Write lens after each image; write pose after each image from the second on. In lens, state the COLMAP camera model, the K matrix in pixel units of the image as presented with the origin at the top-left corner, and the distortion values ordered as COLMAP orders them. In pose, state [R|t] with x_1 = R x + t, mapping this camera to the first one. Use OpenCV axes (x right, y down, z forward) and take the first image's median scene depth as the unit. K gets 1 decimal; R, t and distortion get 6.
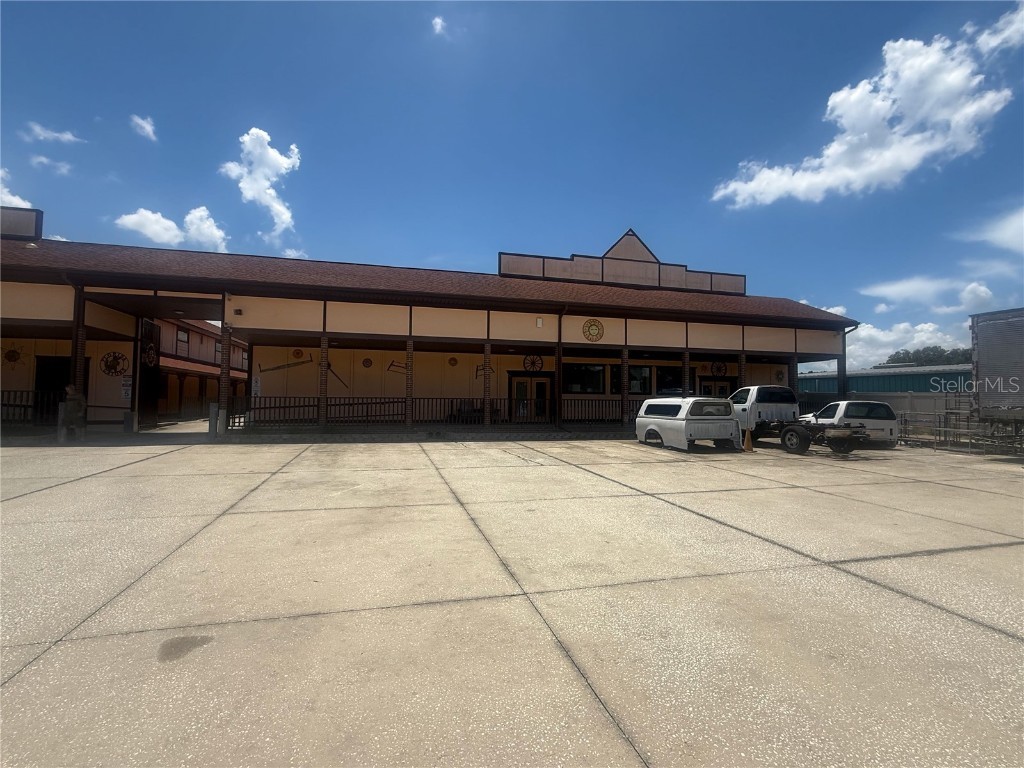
lens RADIAL K [[446.1, 0, 511.4], [0, 446.1, 390.6], [0, 0, 1]] dist [0.007079, -0.001597]
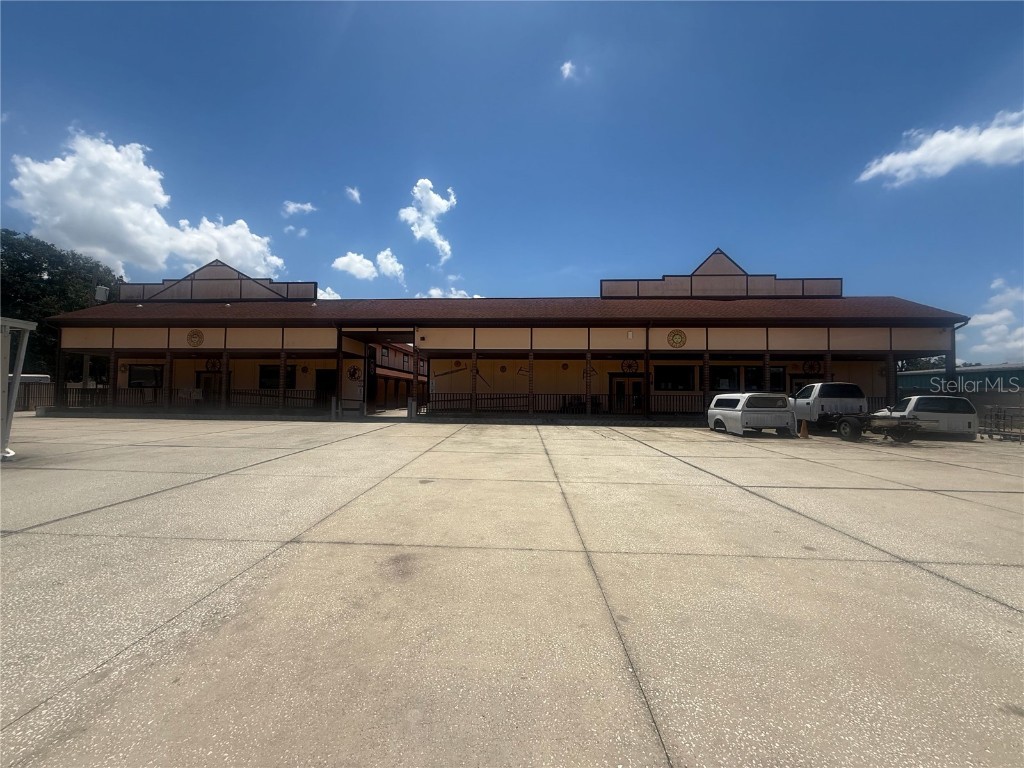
lens RADIAL K [[410.7, 0, 510.1], [0, 410.7, 386.7], [0, 0, 1]] dist [-0.001969, -0.000283]
pose [[0.951331, -0.007621, -0.308078, 0.086763], [0.006052, 0.999963, -0.006048, 0.000768], [0.308113, 0.003889, 0.951342, -0.198836]]
